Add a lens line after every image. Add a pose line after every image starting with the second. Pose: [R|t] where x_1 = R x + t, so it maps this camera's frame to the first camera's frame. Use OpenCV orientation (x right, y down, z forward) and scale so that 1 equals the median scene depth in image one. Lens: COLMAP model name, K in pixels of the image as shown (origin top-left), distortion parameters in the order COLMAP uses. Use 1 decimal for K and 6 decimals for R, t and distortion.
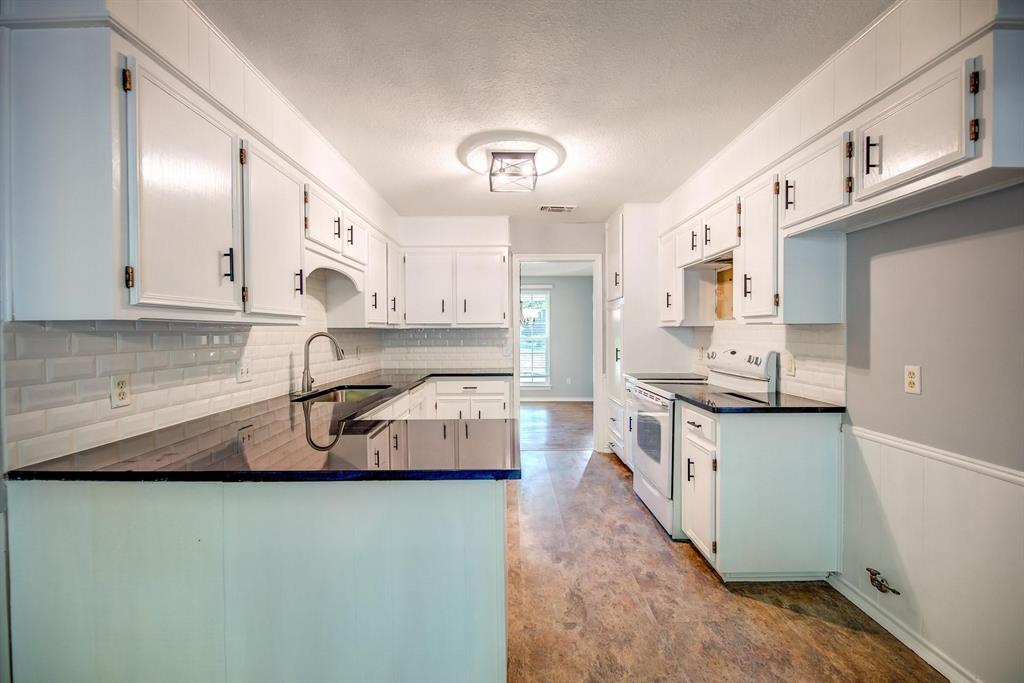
lens RADIAL K [[422.8, 0, 517.2], [0, 422.8, 337.9], [0, 0, 1]] dist [0.000295, -0.001948]
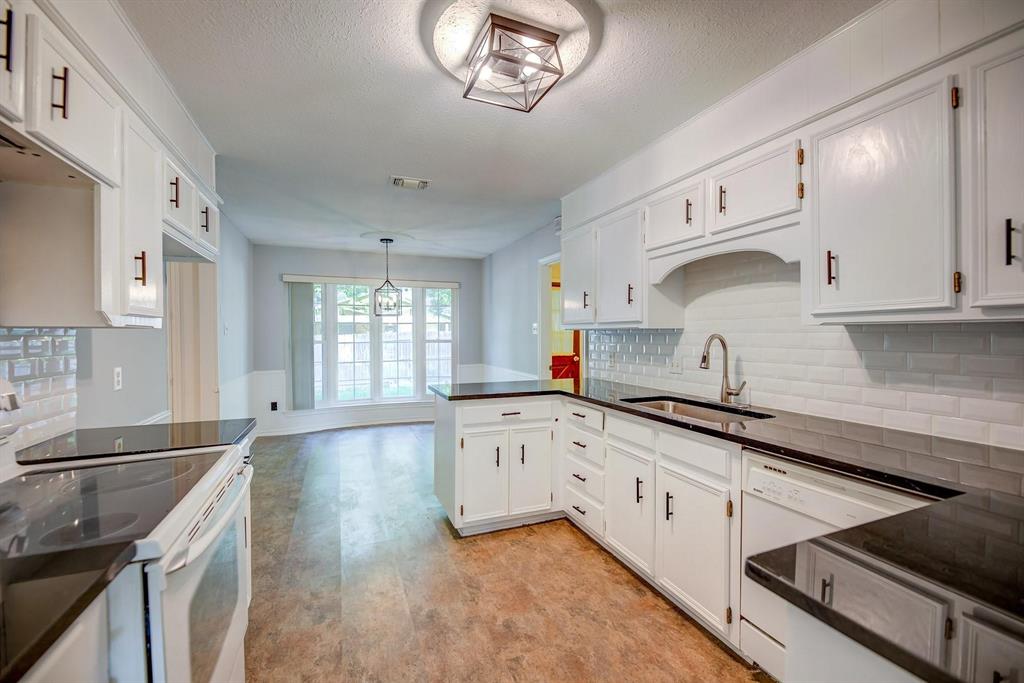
lens RADIAL K [[422.8, 0, 509.2], [0, 422.8, 337.2], [0, 0, 1]] dist [0.000295, -0.001948]
pose [[-0.931942, 0.011066, -0.362438, 0.234128], [0.003425, 0.999758, 0.021719, -0.027336], [0.362590, 0.019000, -0.931755, 1.716307]]
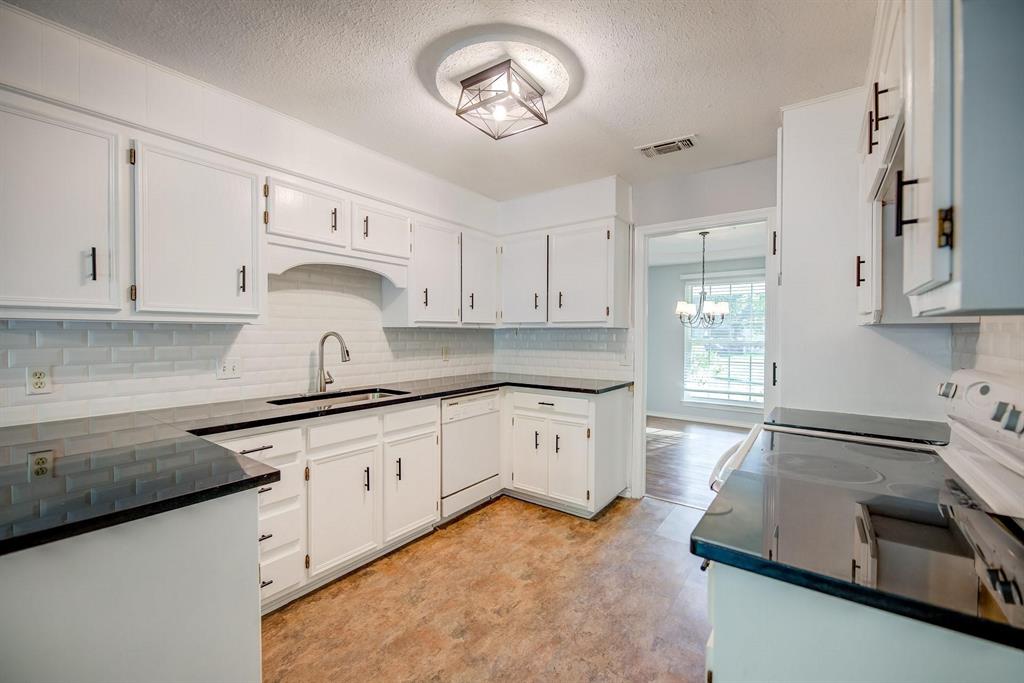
lens RADIAL K [[422.8, 0, 510.4], [0, 422.8, 340.1], [0, 0, 1]] dist [0.000295, -0.001948]
pose [[0.796966, 0.018843, -0.603730, 0.465059], [-0.016055, 0.999821, 0.010012, -0.010618], [0.603810, 0.001713, 0.797126, 0.505458]]
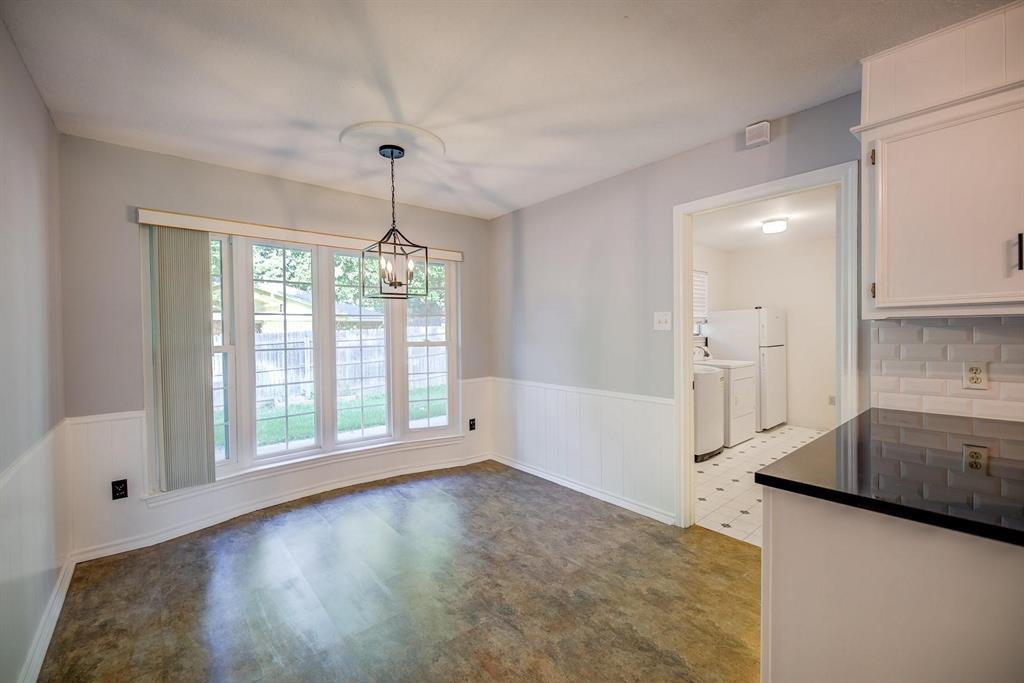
lens RADIAL K [[422.8, 0, 510.3], [0, 422.8, 339.5], [0, 0, 1]] dist [0.000295, -0.001948]
pose [[-0.775281, 0.023797, -0.631168, 0.478994], [0.006748, 0.999545, 0.029398, -0.011815], [0.631580, 0.018533, -0.775089, 0.642527]]
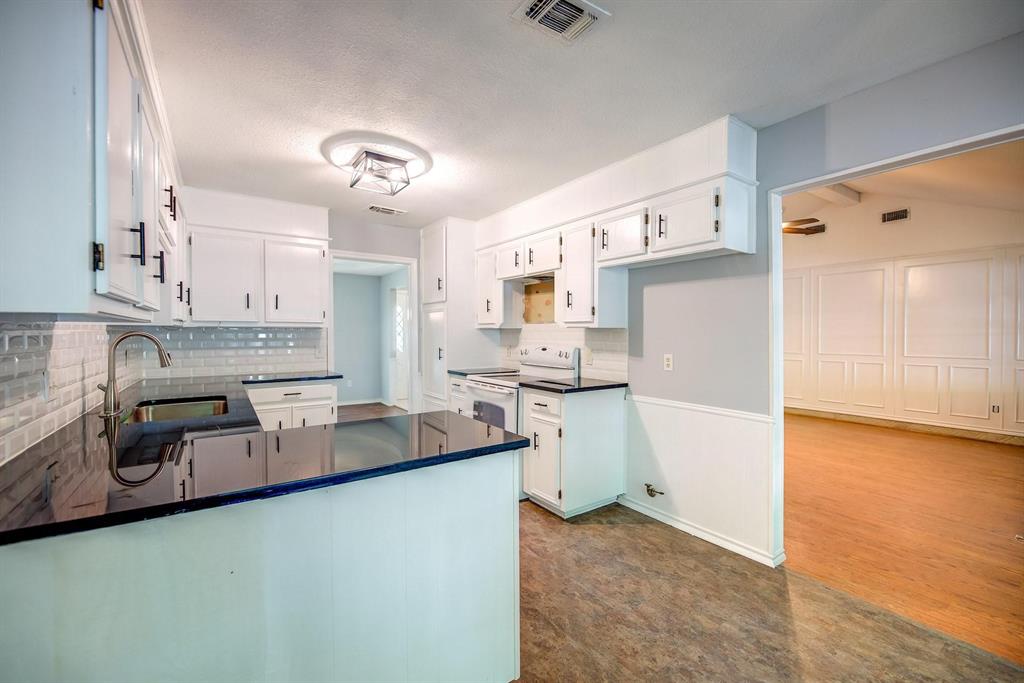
lens RADIAL K [[422.8, 0, 519.0], [0, 422.8, 337.5], [0, 0, 1]] dist [0.000295, -0.001948]
pose [[0.820663, -0.000839, 0.571412, -0.348858], [0.002066, 0.999997, -0.001500, 0.000958], [-0.571409, 0.002412, 0.820662, -0.019654]]
